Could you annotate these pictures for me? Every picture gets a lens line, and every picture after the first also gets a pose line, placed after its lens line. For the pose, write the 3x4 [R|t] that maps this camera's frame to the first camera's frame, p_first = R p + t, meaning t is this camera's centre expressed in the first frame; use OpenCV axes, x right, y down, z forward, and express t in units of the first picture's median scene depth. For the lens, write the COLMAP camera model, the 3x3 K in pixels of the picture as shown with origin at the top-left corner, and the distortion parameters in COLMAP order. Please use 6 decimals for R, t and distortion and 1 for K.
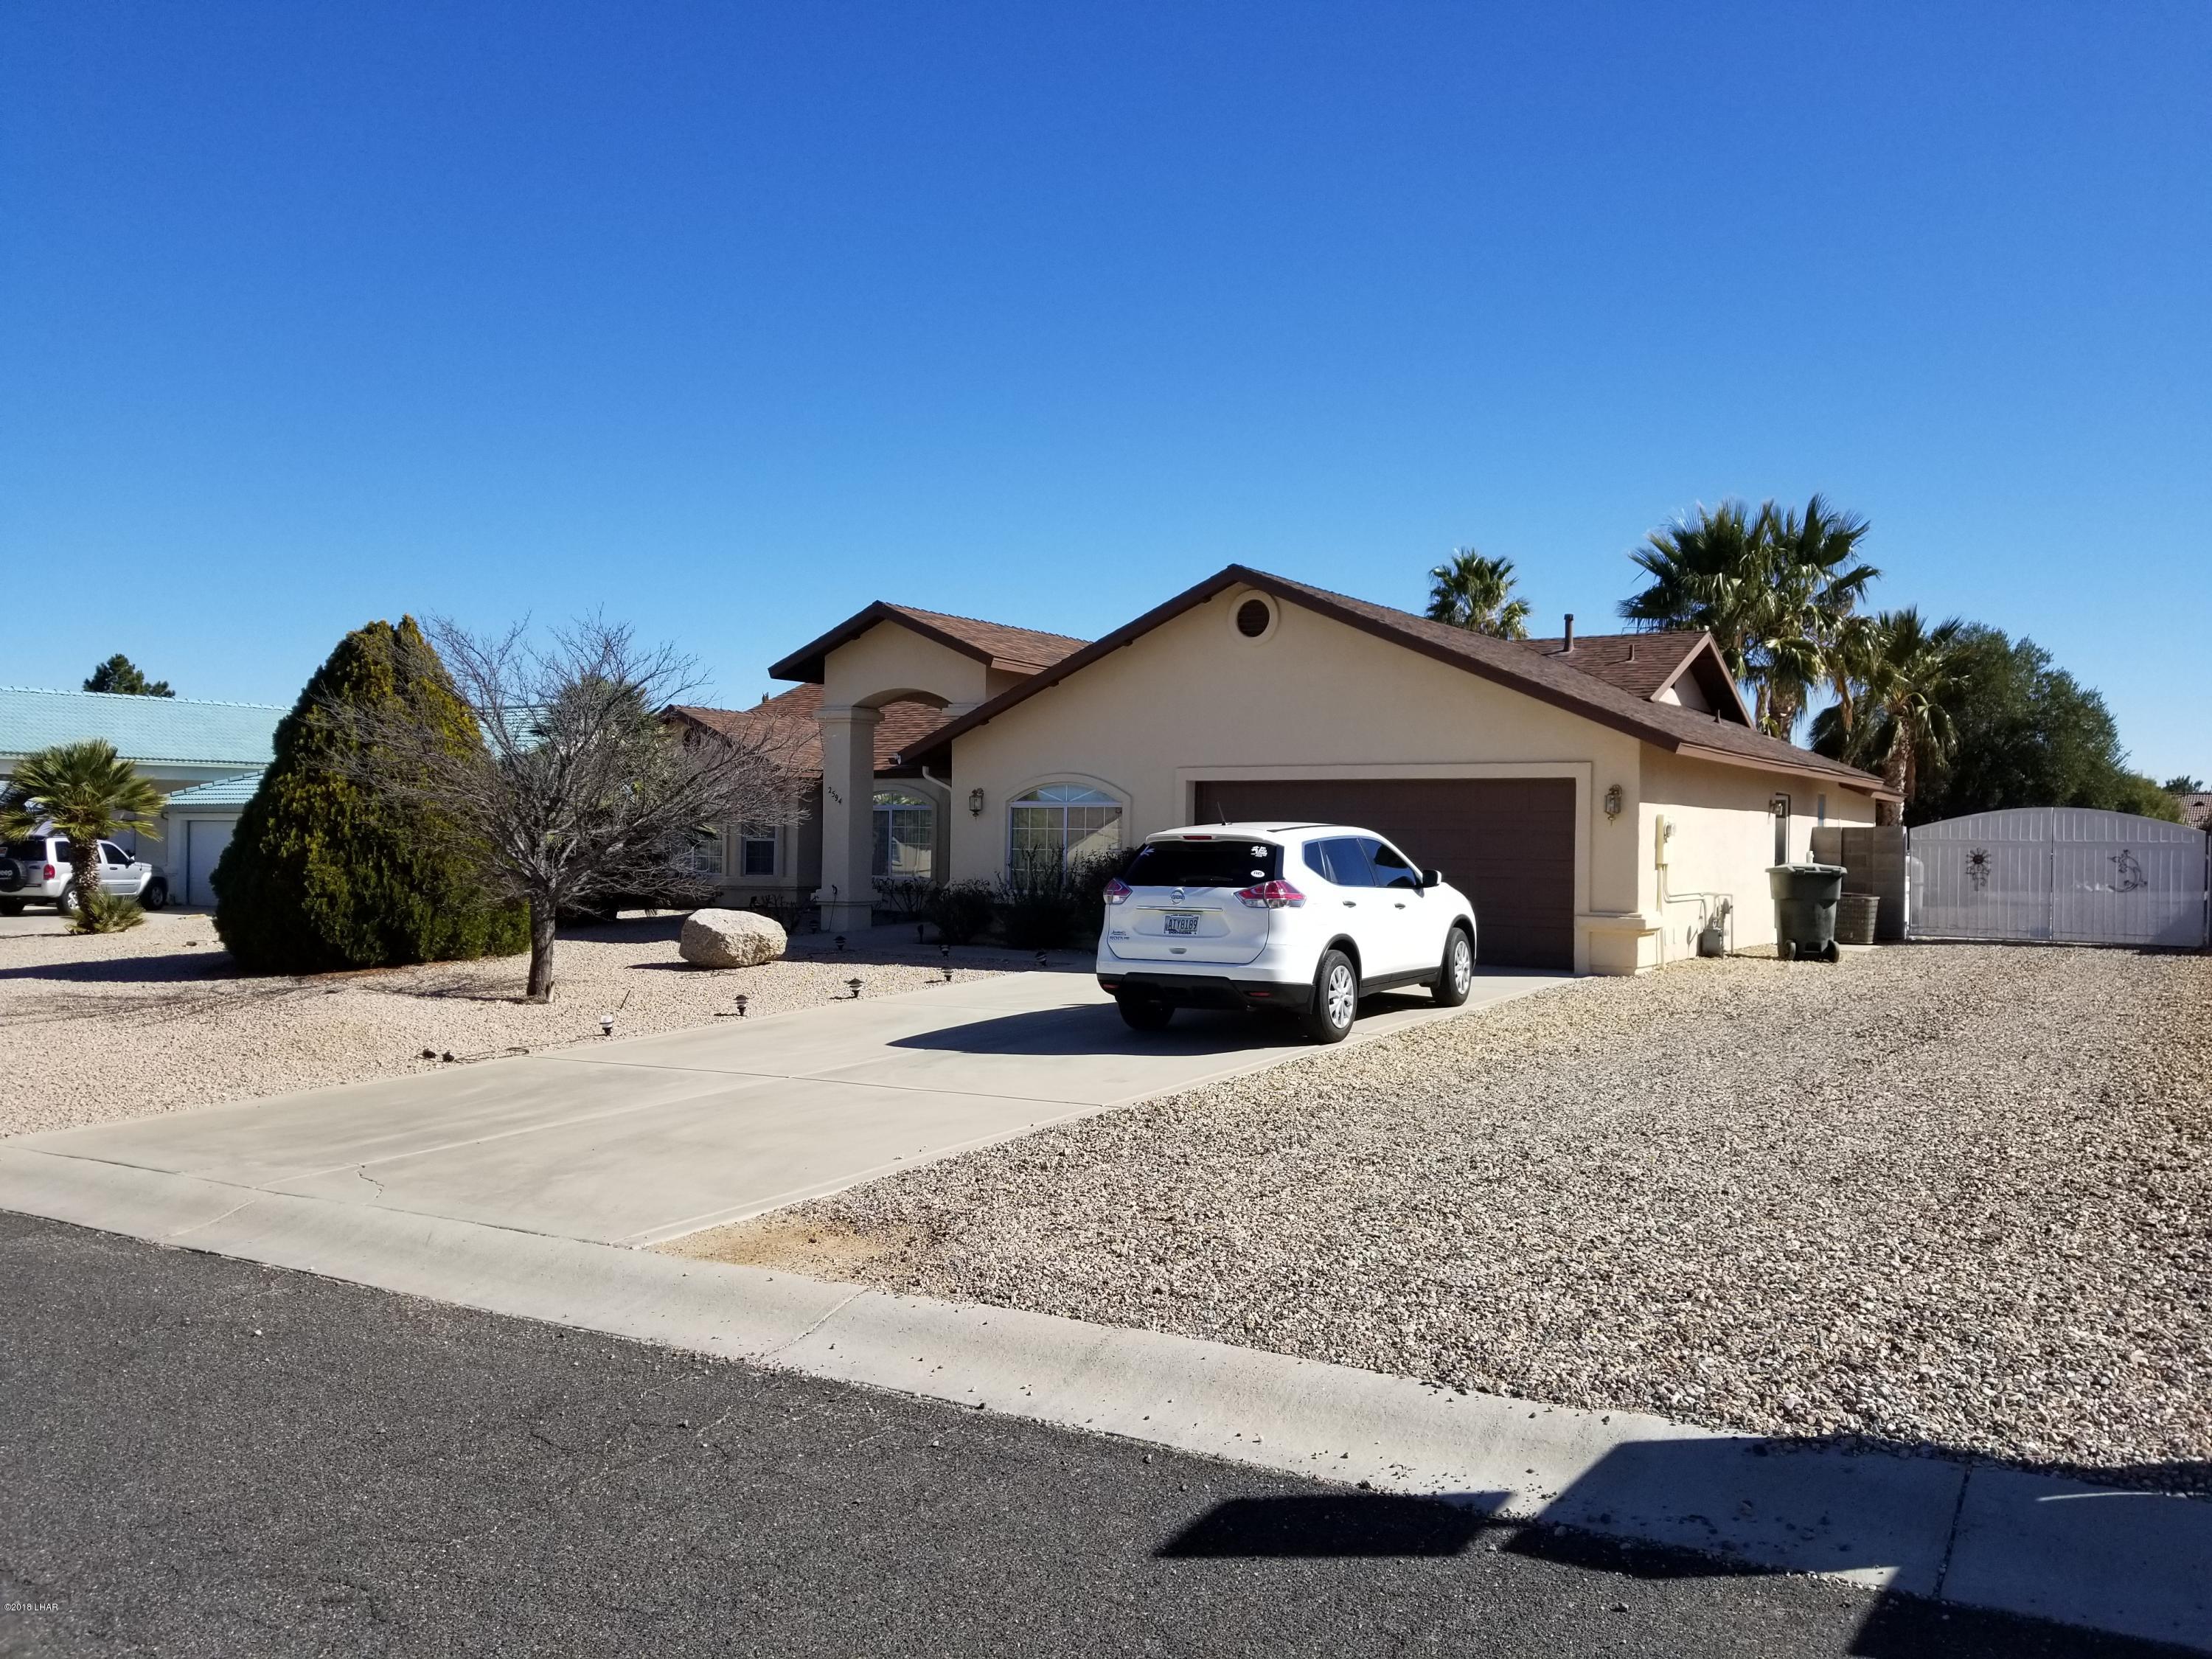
lens RADIAL K [[1739.0, 0, 1134.1], [0, 1739.0, 833.1], [0, 0, 1]] dist [0.047615, -0.076969]
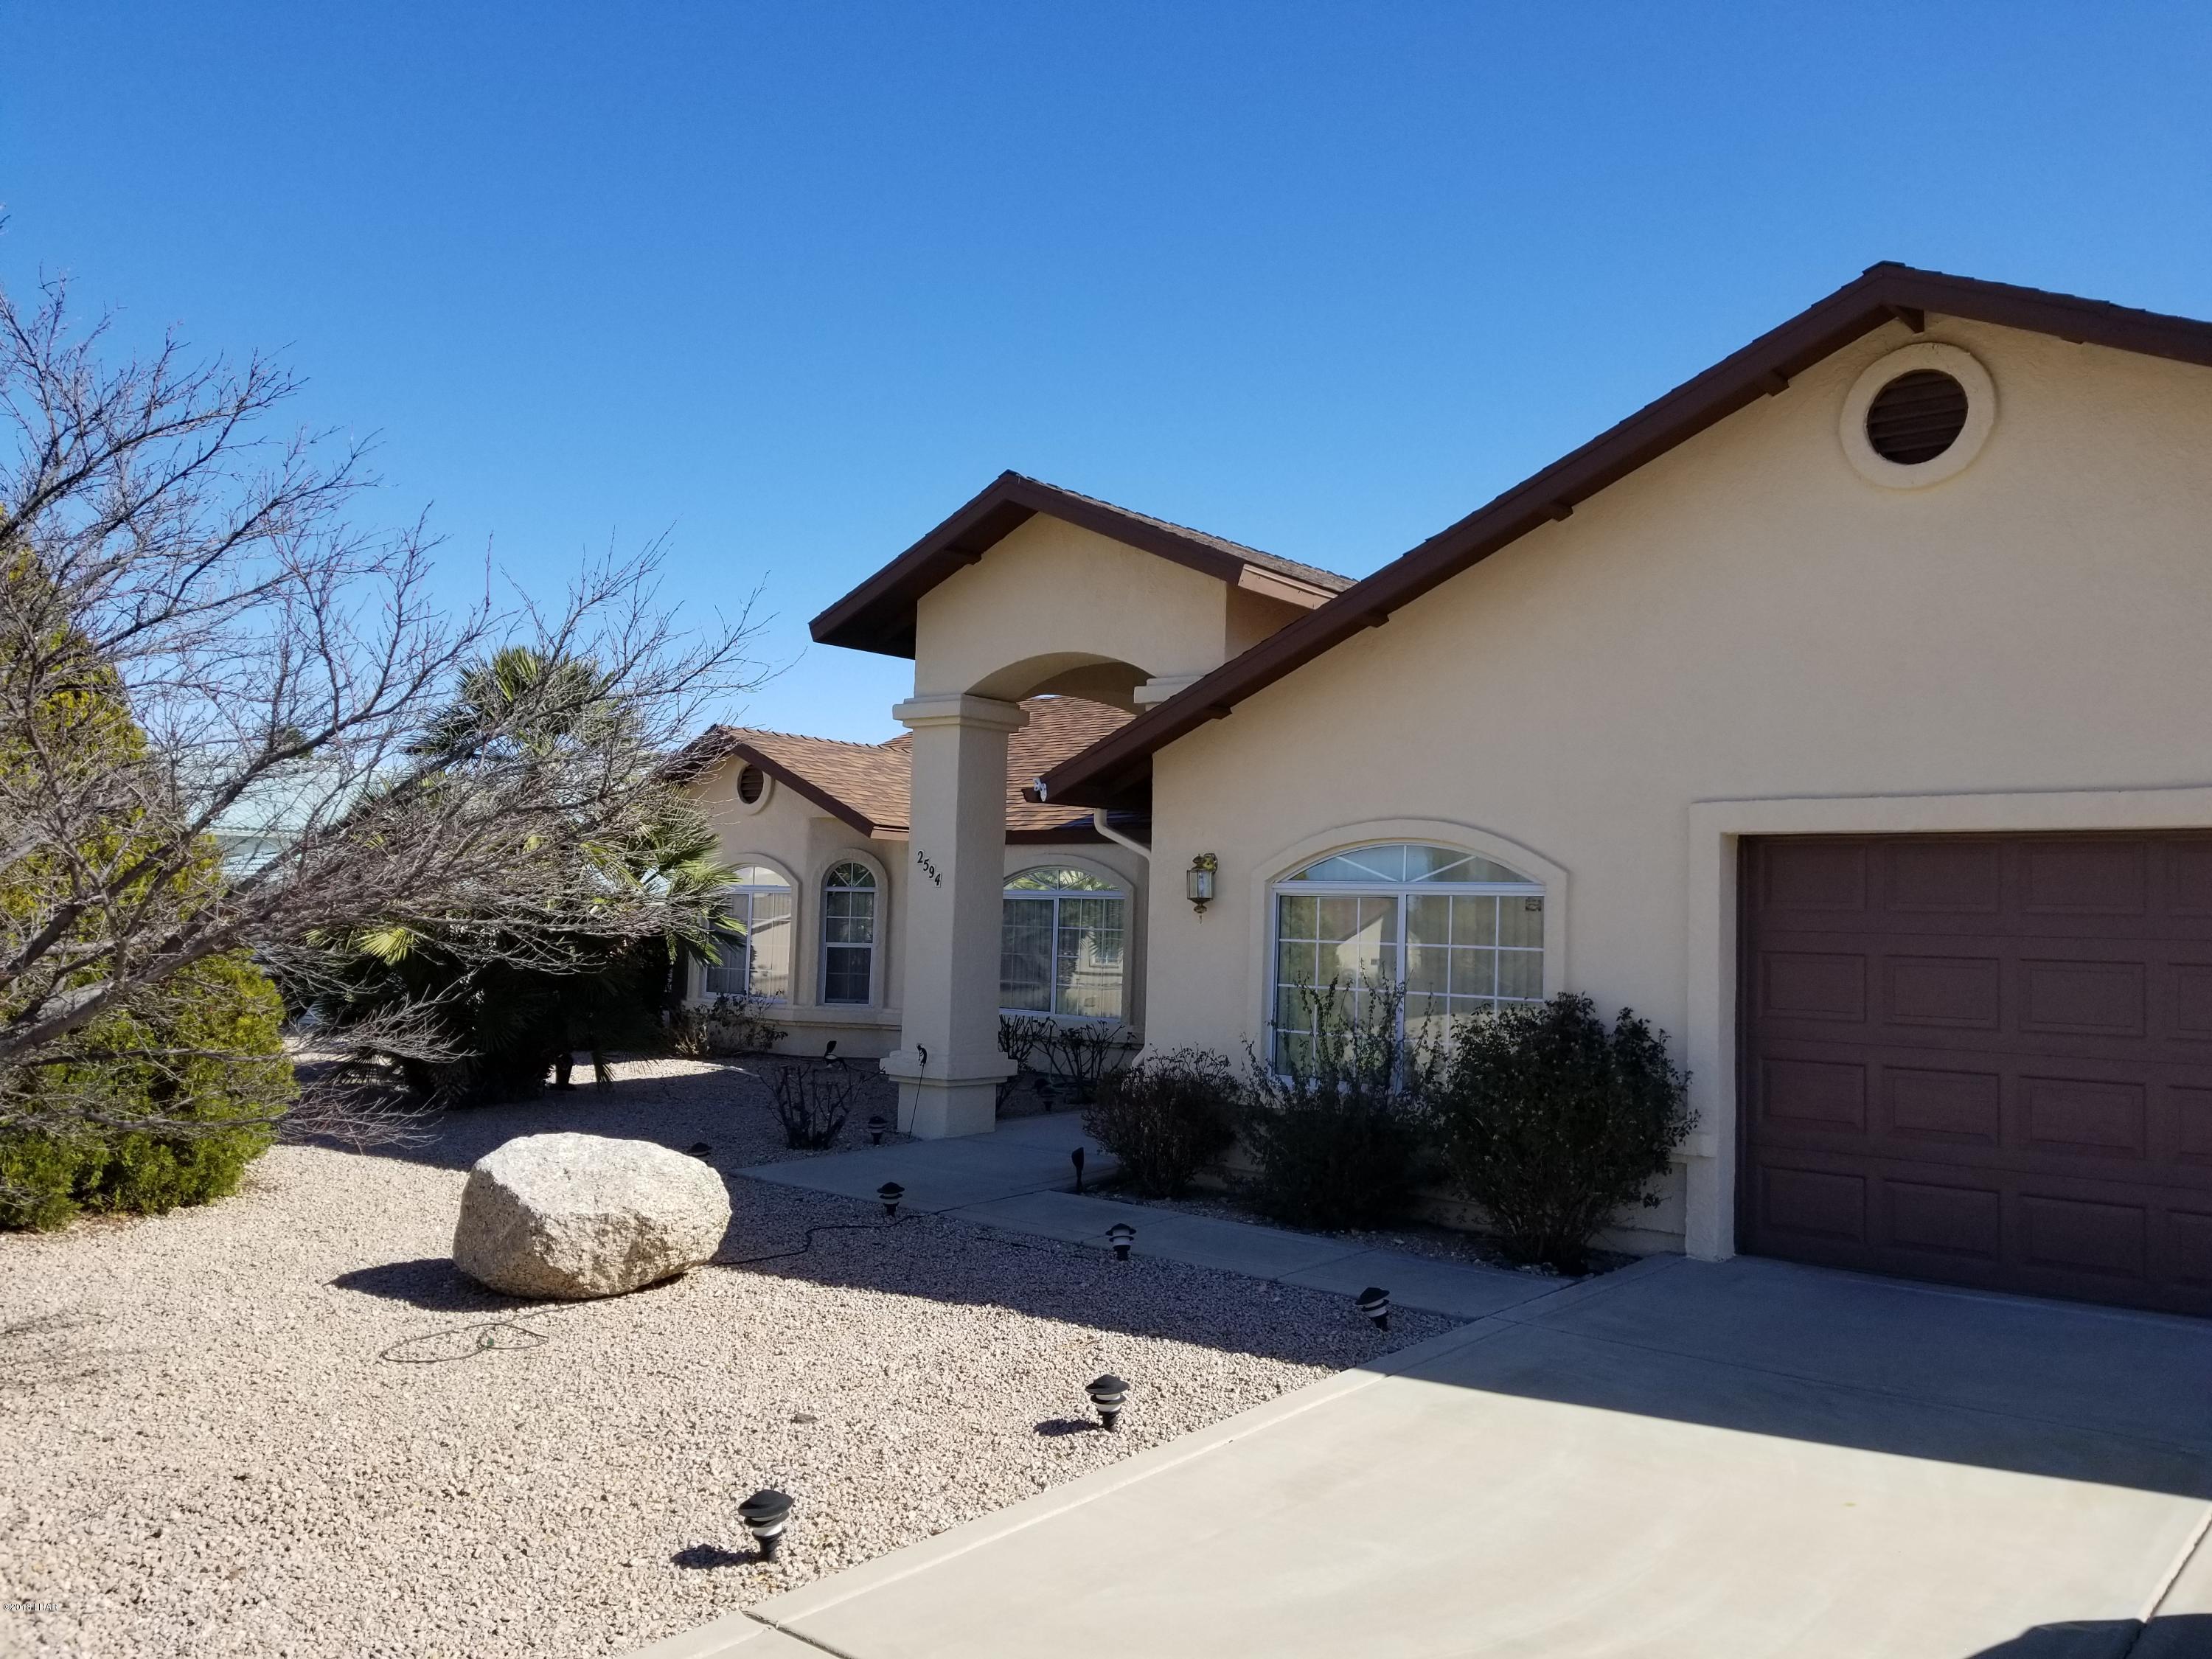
lens RADIAL K [[1739.0, 0, 1115.4], [0, 1739.0, 820.4], [0, 0, 1]] dist [0.047615, -0.076969]
pose [[0.989953, 0.006261, -0.141257, -0.047716], [-0.014618, 0.998198, -0.058205, -0.006881], [0.140638, 0.059685, 0.988260, 0.532660]]
